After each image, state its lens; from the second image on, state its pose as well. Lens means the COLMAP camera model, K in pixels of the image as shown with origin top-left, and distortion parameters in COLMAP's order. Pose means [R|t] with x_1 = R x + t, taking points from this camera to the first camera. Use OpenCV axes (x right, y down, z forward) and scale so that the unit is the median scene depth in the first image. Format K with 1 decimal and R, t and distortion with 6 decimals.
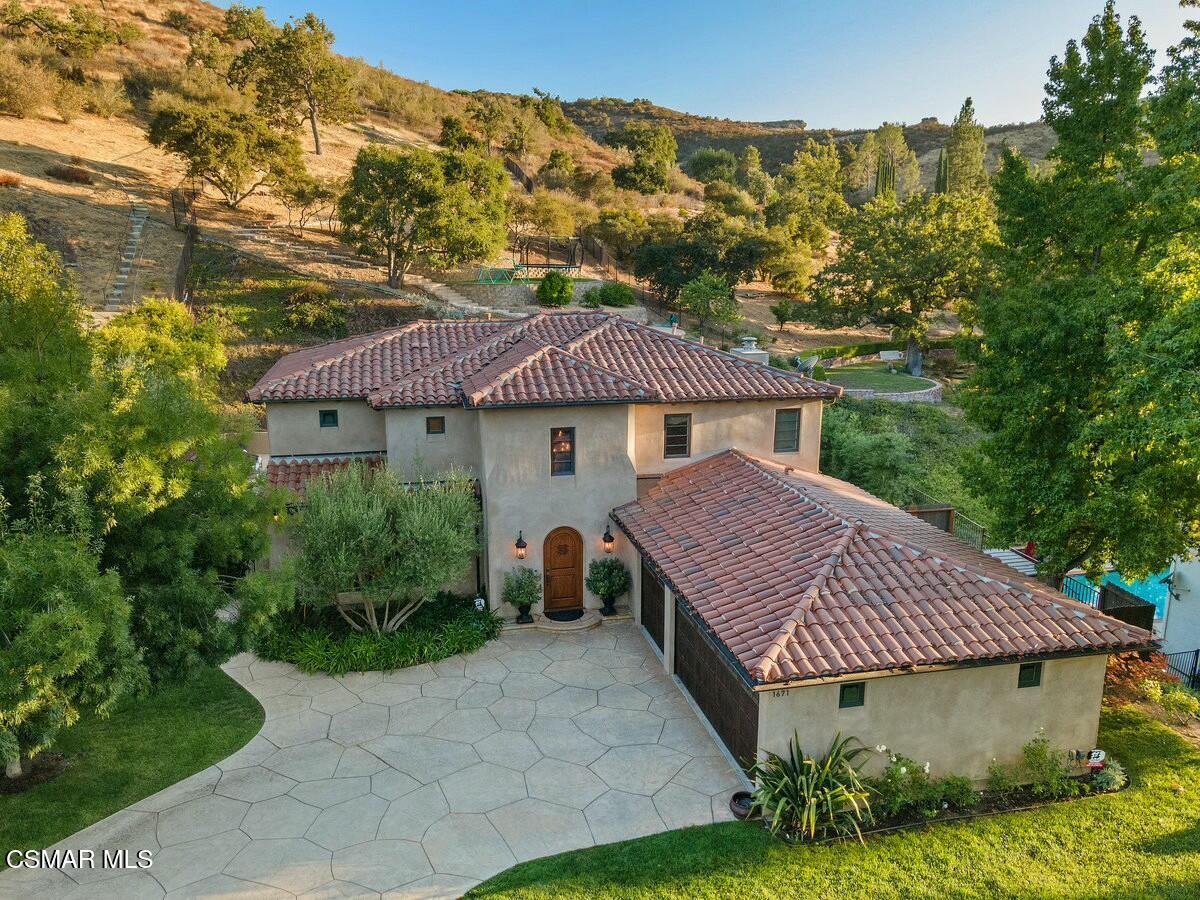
lens RADIAL K [[871.8, 0, 601.5], [0, 871.8, 452.5], [0, 0, 1]] dist [0.012924, 0.043081]
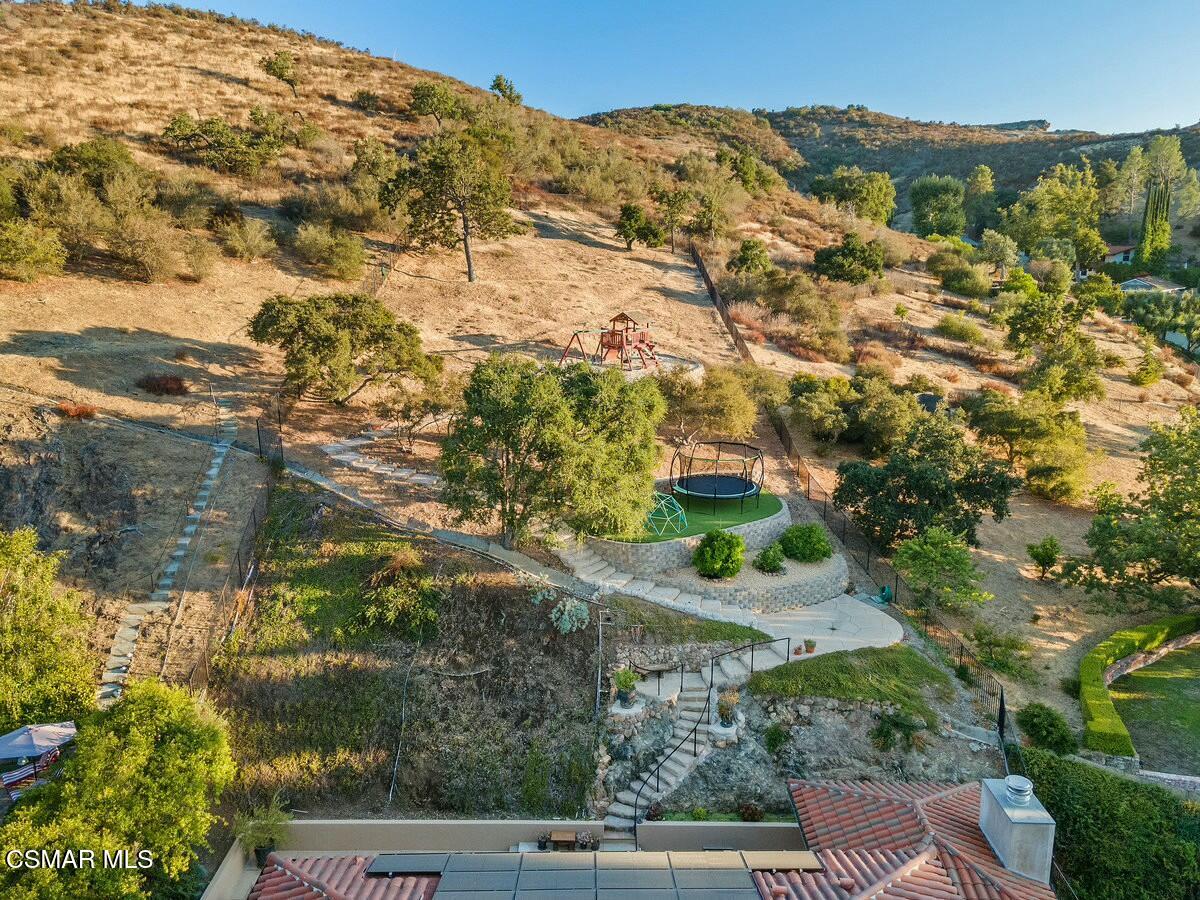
lens RADIAL K [[871.8, 0, 601.9], [0, 871.8, 447.1], [0, 0, 1]] dist [0.012924, 0.043081]
pose [[0.975038, 0.044805, -0.217472, 0.003470], [-0.044661, 0.998987, 0.005579, -0.141555], [0.217502, 0.004273, 0.976051, 0.132122]]
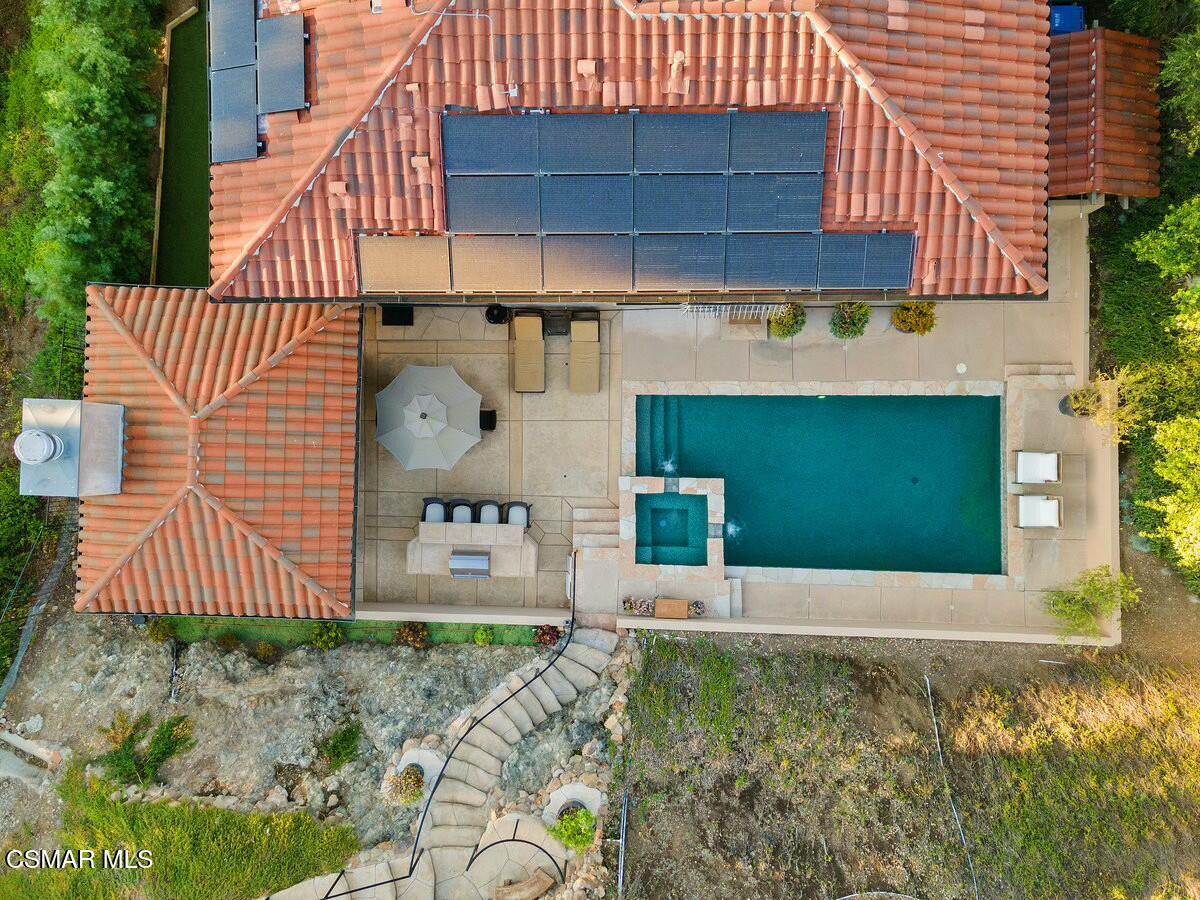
lens RADIAL K [[871.8, 0, 600.9], [0, 871.8, 447.9], [0, 0, 1]] dist [0.012924, 0.043081]
pose [[-0.971974, -0.233783, 0.024759, -0.044485], [0.072951, -0.199818, 0.977113, -0.212757], [-0.223485, 0.951535, 0.211273, 0.329839]]
